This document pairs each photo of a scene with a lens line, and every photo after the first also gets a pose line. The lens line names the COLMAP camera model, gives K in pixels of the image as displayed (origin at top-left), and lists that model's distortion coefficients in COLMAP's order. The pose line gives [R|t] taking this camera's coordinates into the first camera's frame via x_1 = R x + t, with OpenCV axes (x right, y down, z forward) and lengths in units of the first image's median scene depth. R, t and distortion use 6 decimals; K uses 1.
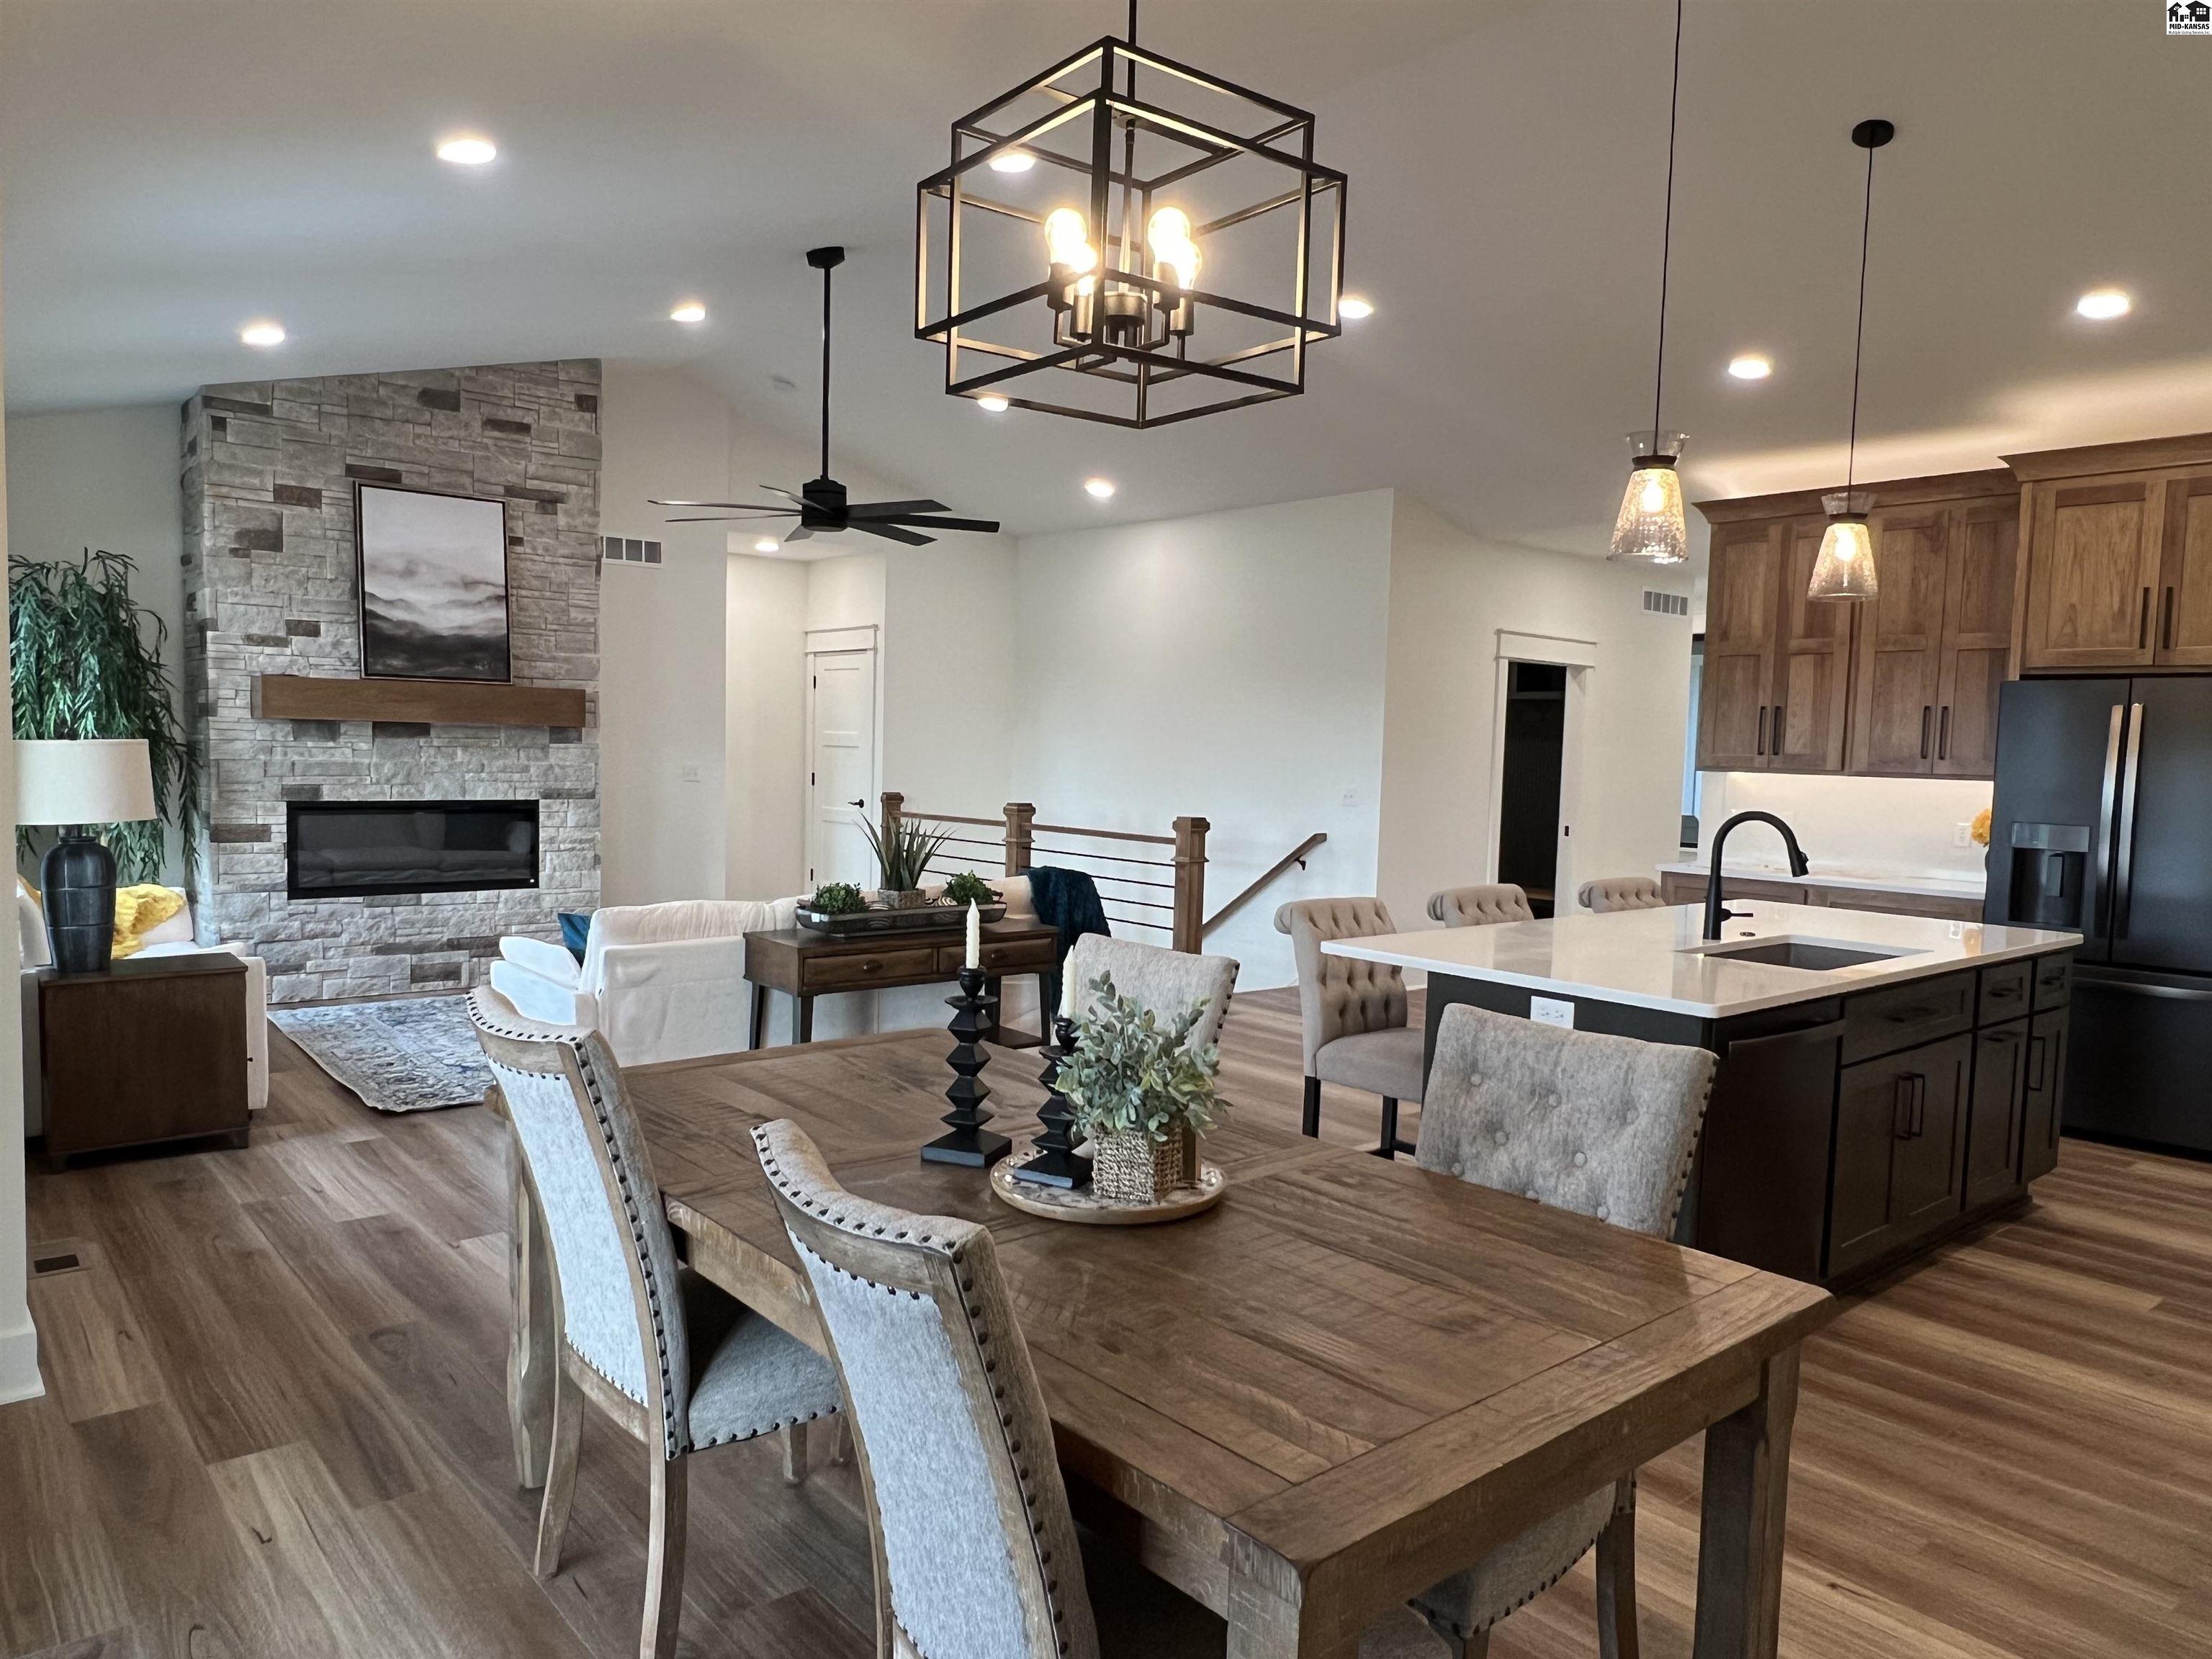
lens RADIAL K [[1468.2, 0, 1098.3], [0, 1468.2, 843.1], [0, 0, 1]] dist [0.000646, -0.000391]
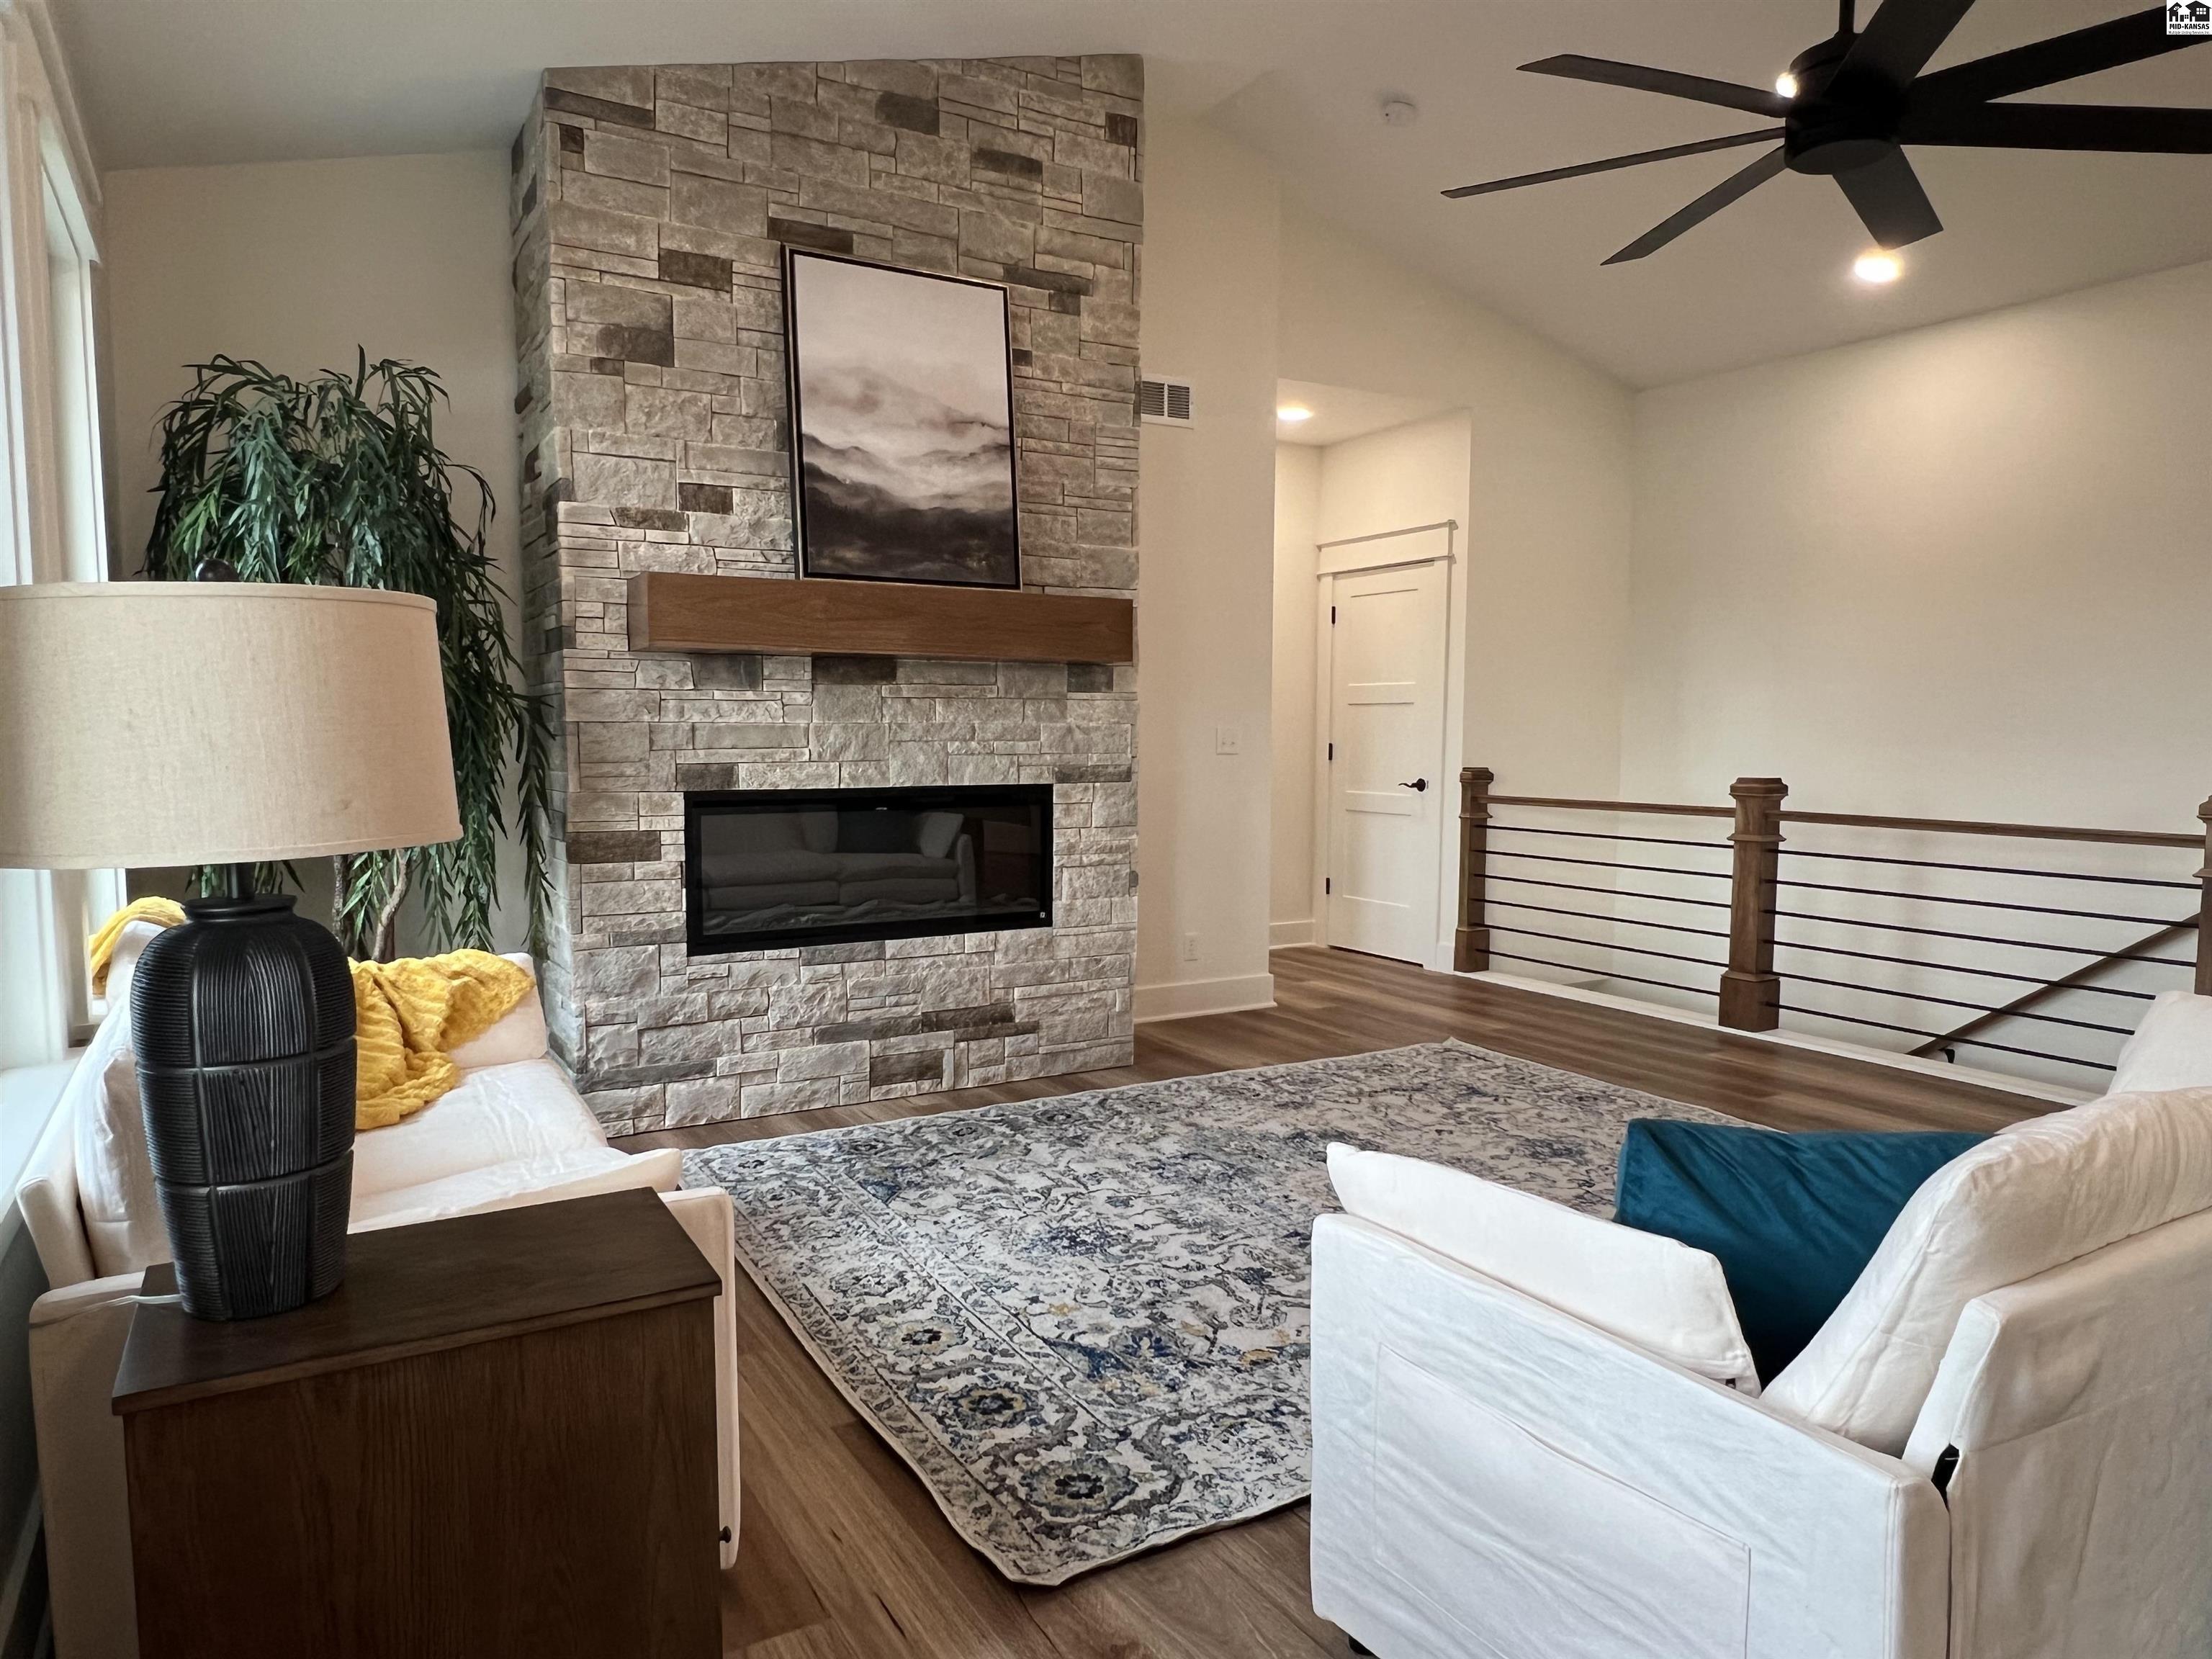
lens RADIAL K [[1417.0, 0, 1096.1], [0, 1417.0, 843.8], [0, 0, 1]] dist [0.004034, -0.005674]
pose [[0.985177, -0.008519, -0.171330, -0.288593], [0.010611, 0.999880, 0.011299, -0.011975], [0.171213, -0.012950, 0.985149, 0.460291]]
